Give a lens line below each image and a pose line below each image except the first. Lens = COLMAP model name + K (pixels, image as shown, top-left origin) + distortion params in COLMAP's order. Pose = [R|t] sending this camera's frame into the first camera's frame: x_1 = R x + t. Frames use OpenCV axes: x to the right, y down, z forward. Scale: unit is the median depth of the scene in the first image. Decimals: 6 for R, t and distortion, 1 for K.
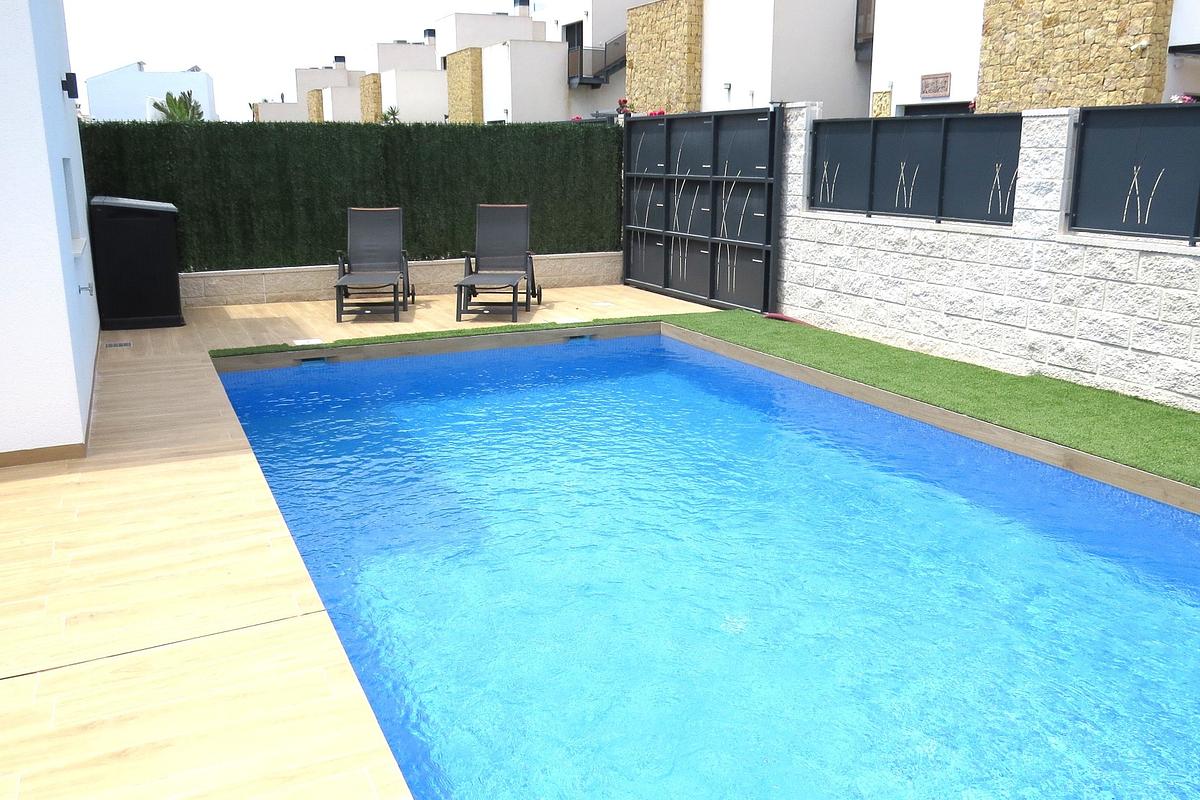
lens RADIAL K [[1028.8, 0, 605.1], [0, 1028.8, 407.2], [0, 0, 1]] dist [-0.043027, 0.012682]
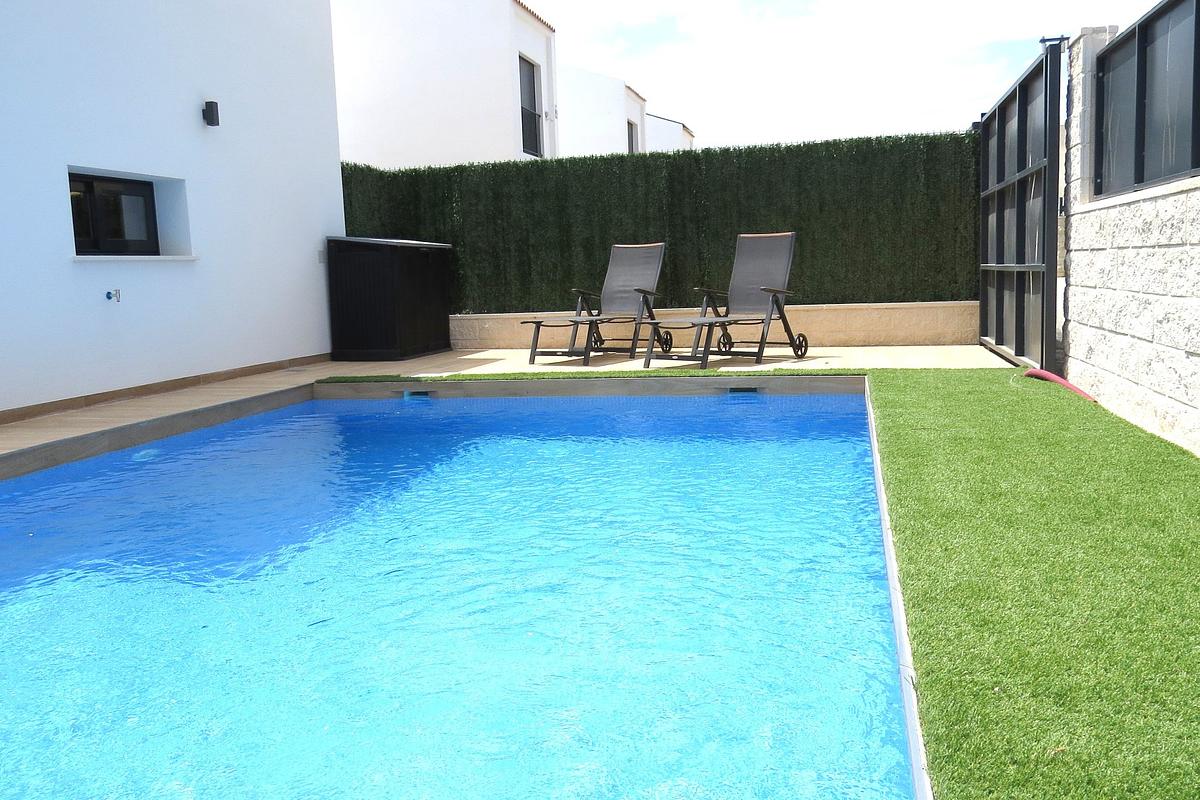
lens RADIAL K [[1028.8, 0, 594.9], [0, 1028.8, 393.9], [0, 0, 1]] dist [-0.043027, 0.012682]
pose [[0.767131, 0.047446, -0.639734, 0.321808], [-0.120580, 0.990150, -0.071158, -0.000398], [0.630056, 0.131727, 0.765296, 0.325554]]
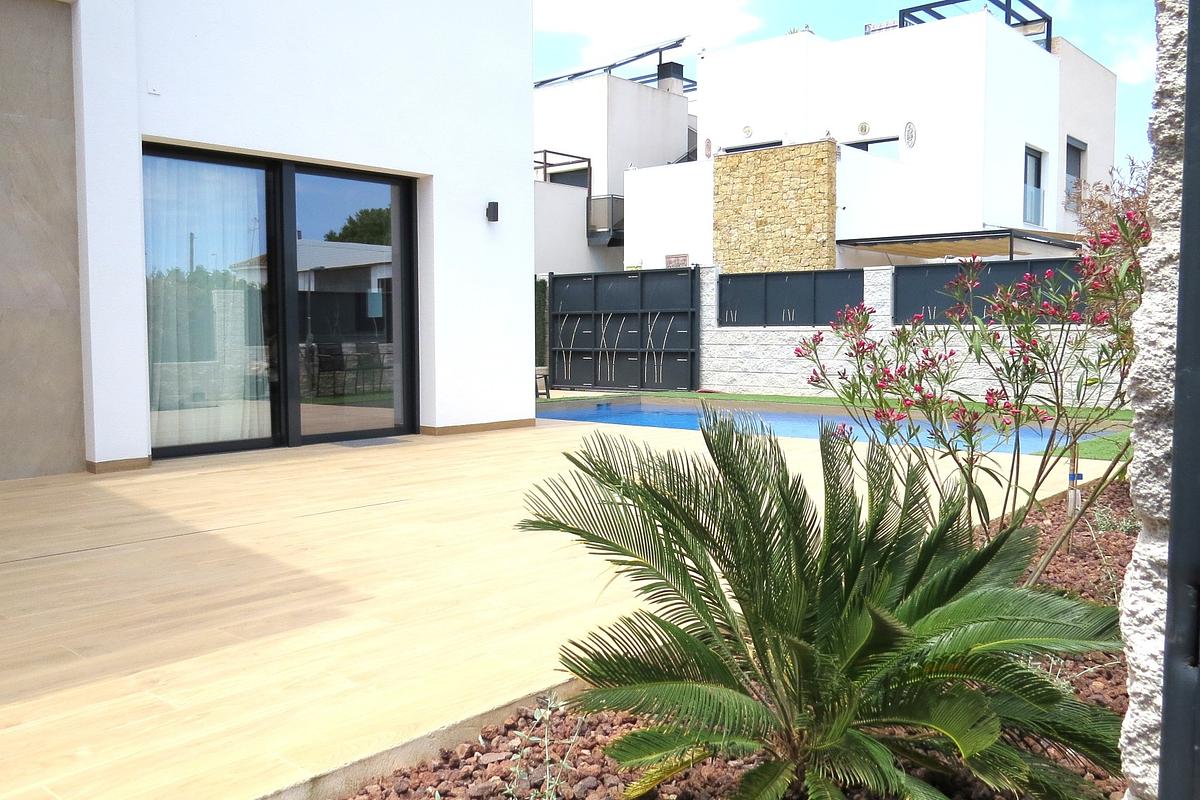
lens RADIAL K [[1028.8, 0, 598.0], [0, 1028.8, 399.9], [0, 0, 1]] dist [-0.043027, 0.012682]
pose [[0.916810, -0.024832, 0.398552, -0.581235], [0.096123, 0.982441, -0.159907, 0.155350], [-0.387583, 0.184914, 0.903098, -0.371829]]
